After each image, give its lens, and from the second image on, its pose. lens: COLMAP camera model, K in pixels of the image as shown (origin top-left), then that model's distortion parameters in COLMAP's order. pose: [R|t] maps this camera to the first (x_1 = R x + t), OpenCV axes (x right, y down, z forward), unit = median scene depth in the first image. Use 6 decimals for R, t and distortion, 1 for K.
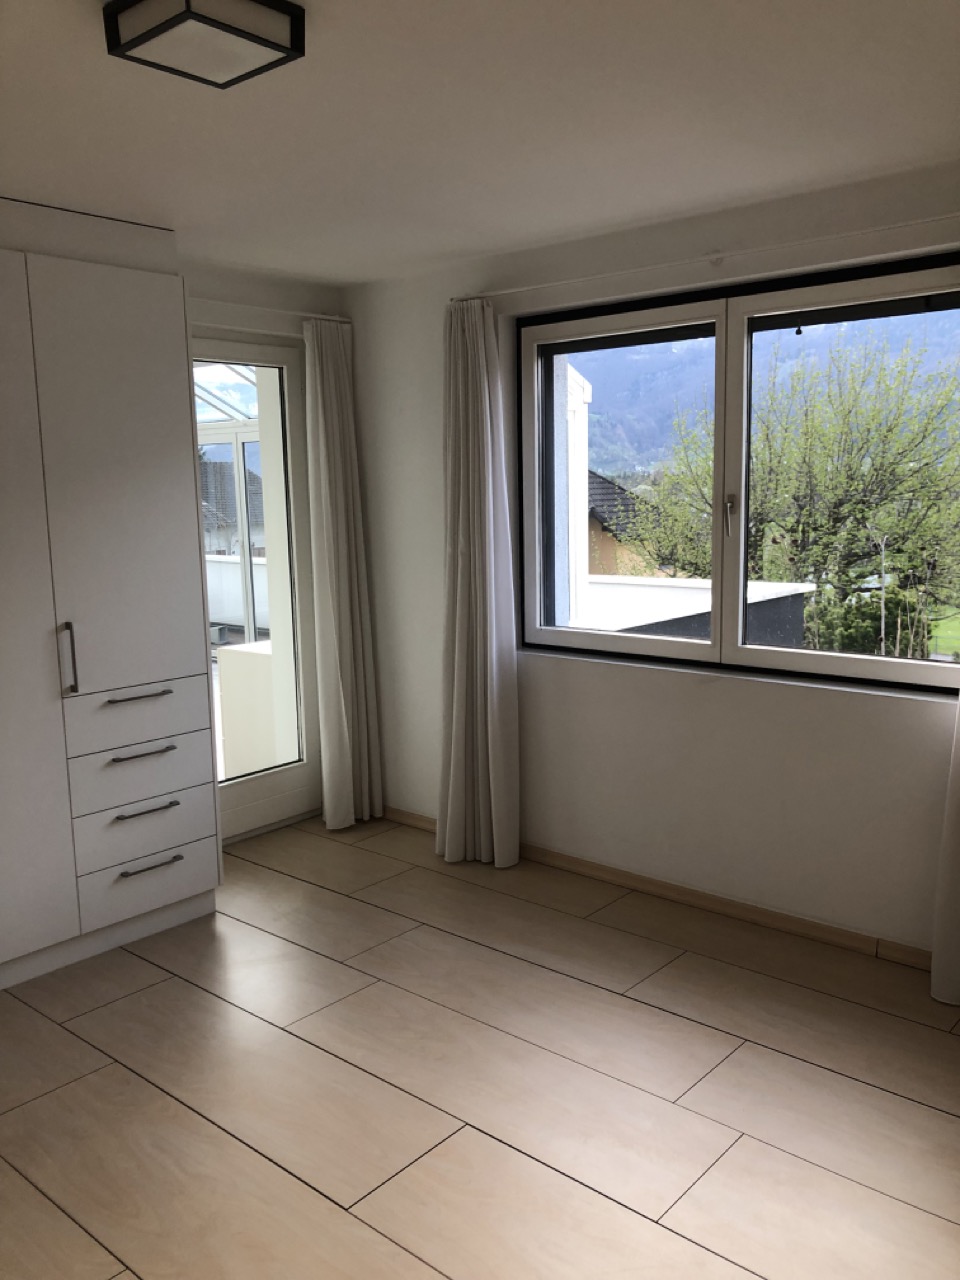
lens RADIAL K [[1051.4, 0, 480.0], [0, 1051.4, 640.0], [0, 0, 1]] dist [0.034778, 0.005603]
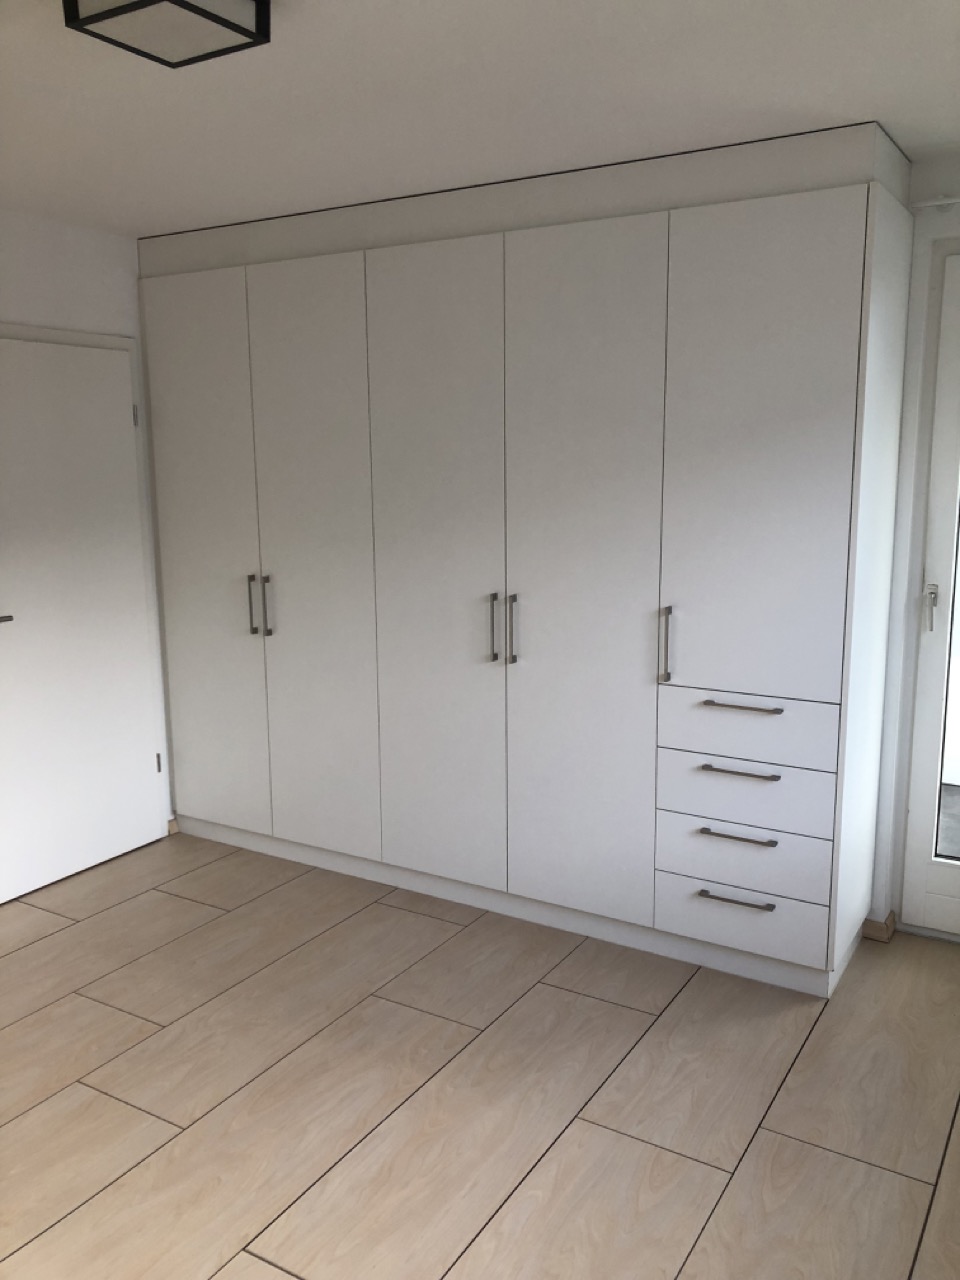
lens RADIAL K [[1051.4, 0, 480.0], [0, 1051.4, 640.0], [0, 0, 1]] dist [0.034778, 0.005603]
pose [[0.174895, 0.191025, -0.965879, 0.479109], [-0.138310, 0.976038, 0.167990, -0.118776], [0.974824, 0.104211, 0.197124, 0.641312]]
